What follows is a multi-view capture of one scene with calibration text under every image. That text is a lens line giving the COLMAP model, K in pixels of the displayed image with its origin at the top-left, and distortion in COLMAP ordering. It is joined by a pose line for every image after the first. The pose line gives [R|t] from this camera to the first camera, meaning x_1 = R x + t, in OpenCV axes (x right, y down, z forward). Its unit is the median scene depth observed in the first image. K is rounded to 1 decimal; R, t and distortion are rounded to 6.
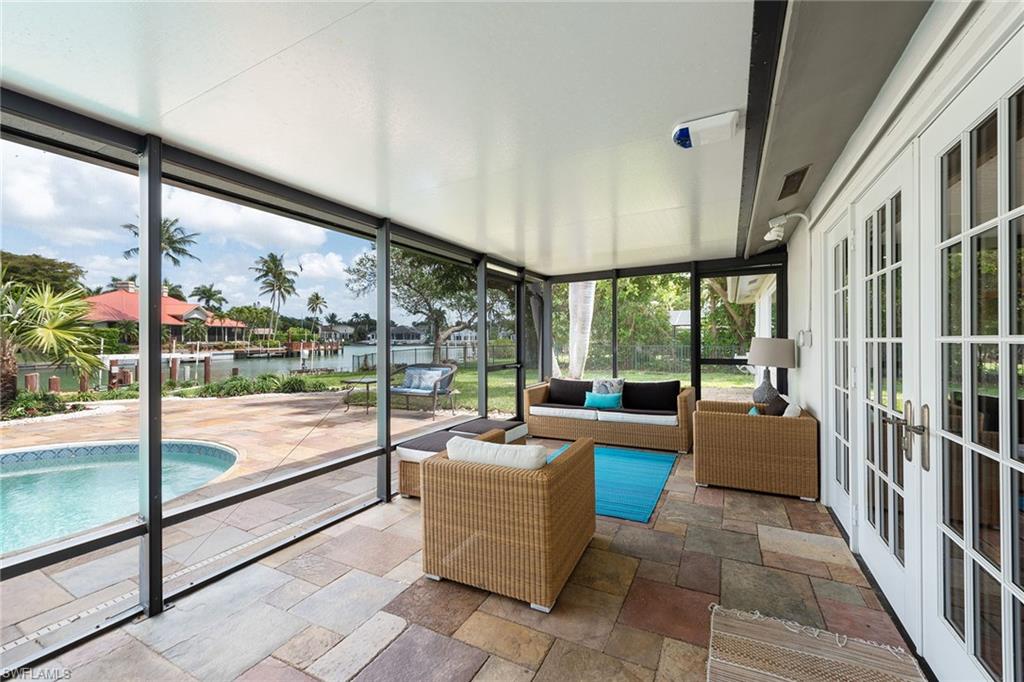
lens RADIAL K [[419.3, 0, 508.8], [0, 419.3, 337.6], [0, 0, 1]] dist [-0.000987, 0.000020]
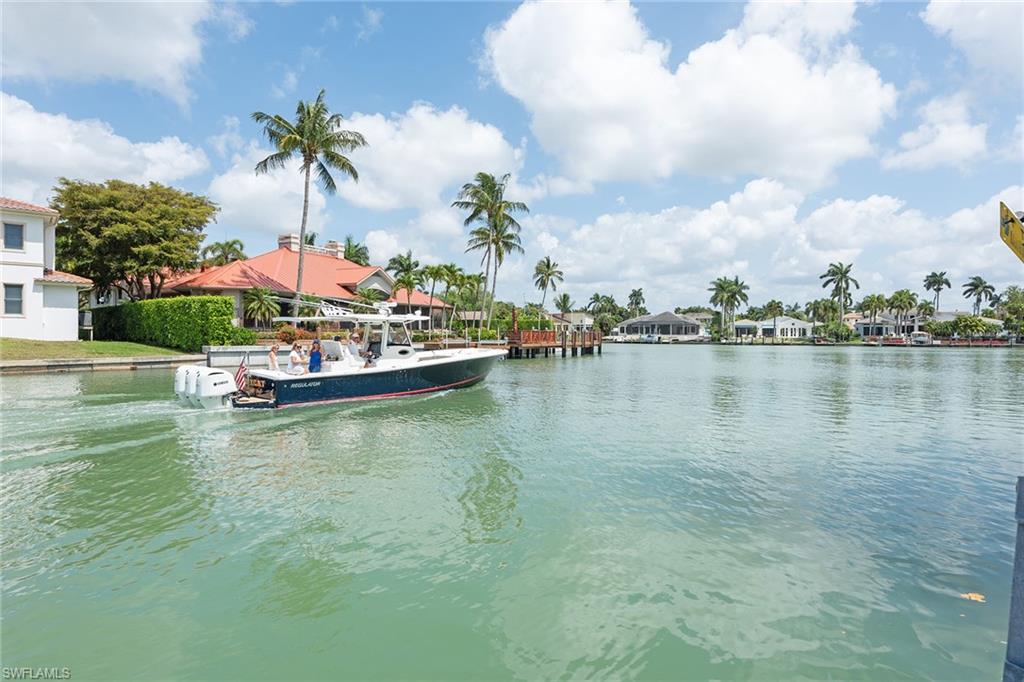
lens RADIAL K [[586.6, 0, 508.1], [0, 586.6, 341.8], [0, 0, 1]] dist [0.002809, 0.001485]
pose [[0.889006, 0.006986, -0.457842, -0.152207], [-0.002367, 0.999940, 0.010662, 0.014284], [0.457889, -0.008395, 0.888970, 0.269532]]
